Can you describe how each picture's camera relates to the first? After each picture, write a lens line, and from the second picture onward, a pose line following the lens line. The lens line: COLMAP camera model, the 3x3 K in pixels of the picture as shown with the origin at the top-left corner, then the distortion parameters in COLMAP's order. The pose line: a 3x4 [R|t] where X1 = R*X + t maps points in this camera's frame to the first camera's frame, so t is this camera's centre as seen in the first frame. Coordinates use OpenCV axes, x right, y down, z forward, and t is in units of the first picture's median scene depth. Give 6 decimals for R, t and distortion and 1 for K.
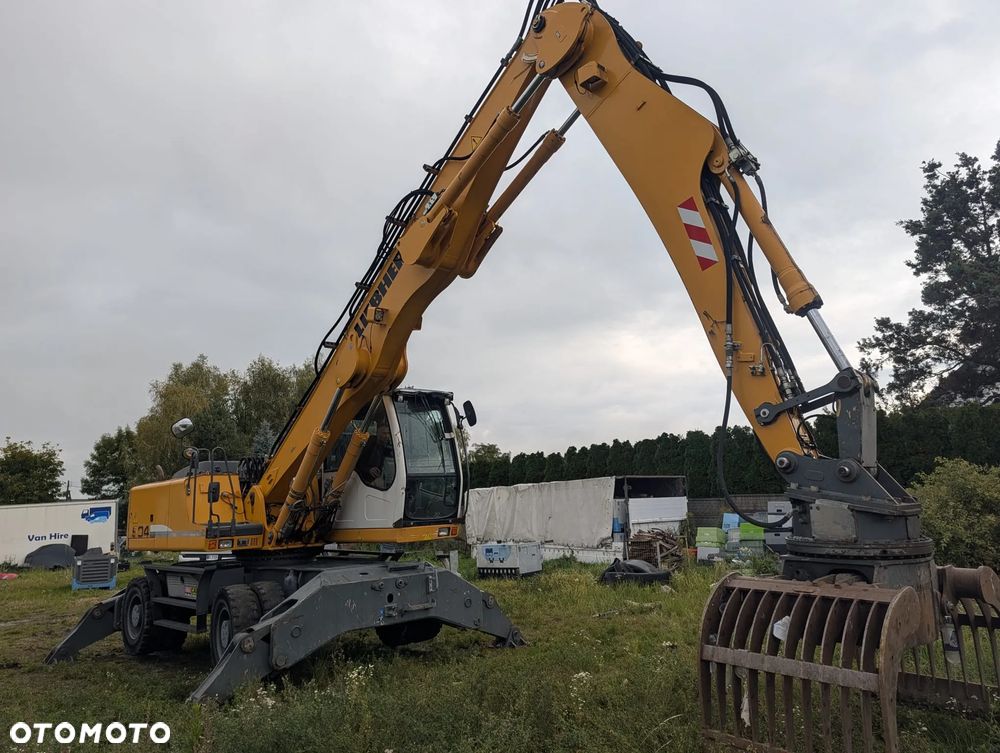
lens RADIAL K [[697.6, 0, 505.3], [0, 697.6, 369.7], [0, 0, 1]] dist [0.029342, -0.026339]
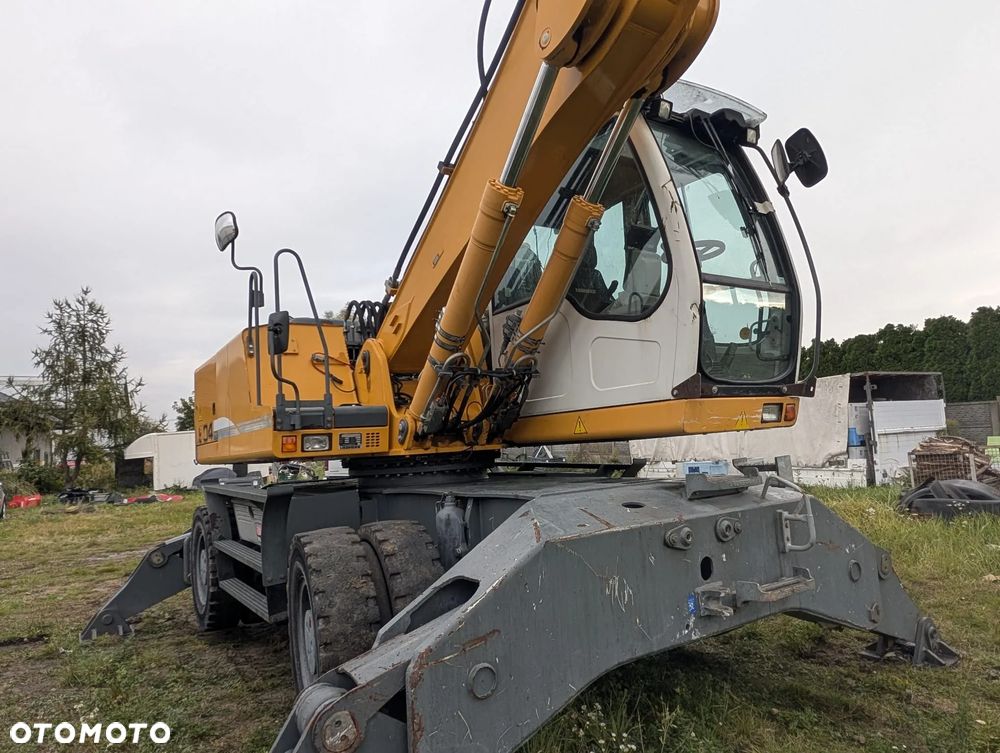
lens RADIAL K [[640.1, 0, 496.5], [0, 640.1, 398.1], [0, 0, 1]] dist [0.006351, -0.006213]
pose [[0.980926, -0.027154, -0.192474, -0.172978], [0.052072, 0.990712, 0.125611, 0.154552], [0.187275, -0.133238, 0.973230, 0.544807]]
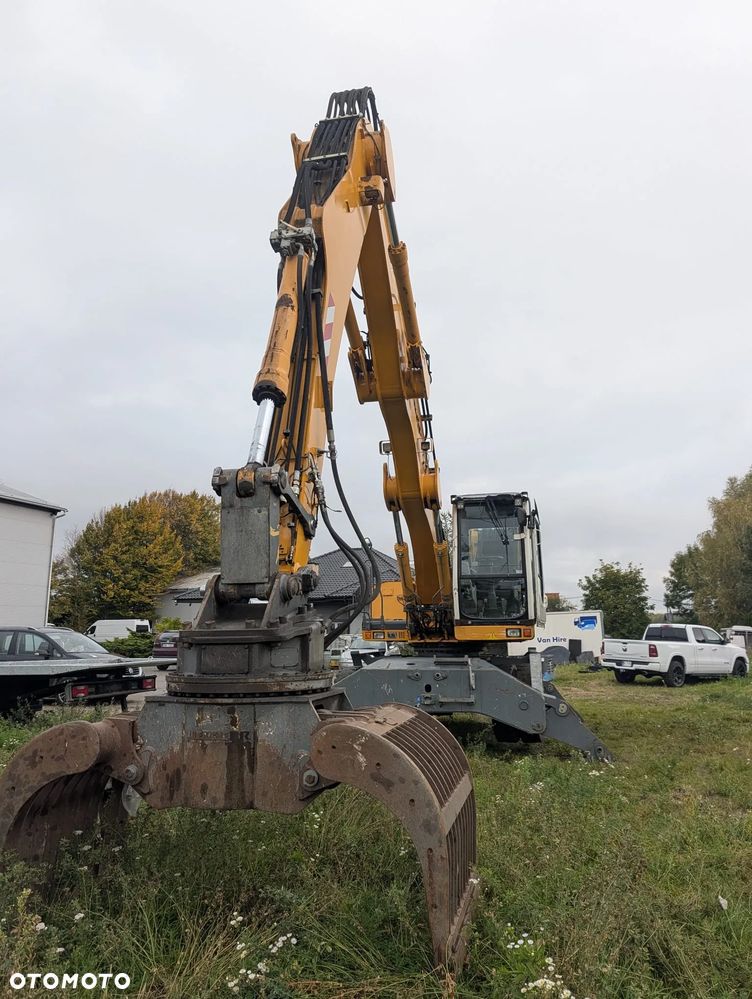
lens RADIAL K [[696.9, 0, 377.6], [0, 696.9, 503.8], [0, 0, 1]] dist [0.029342, -0.026339]
pose [[0.563081, -0.120215, -0.817611, 0.608455], [0.141670, 0.988759, -0.047813, 0.067241], [0.814168, -0.088908, 0.573782, 0.275017]]
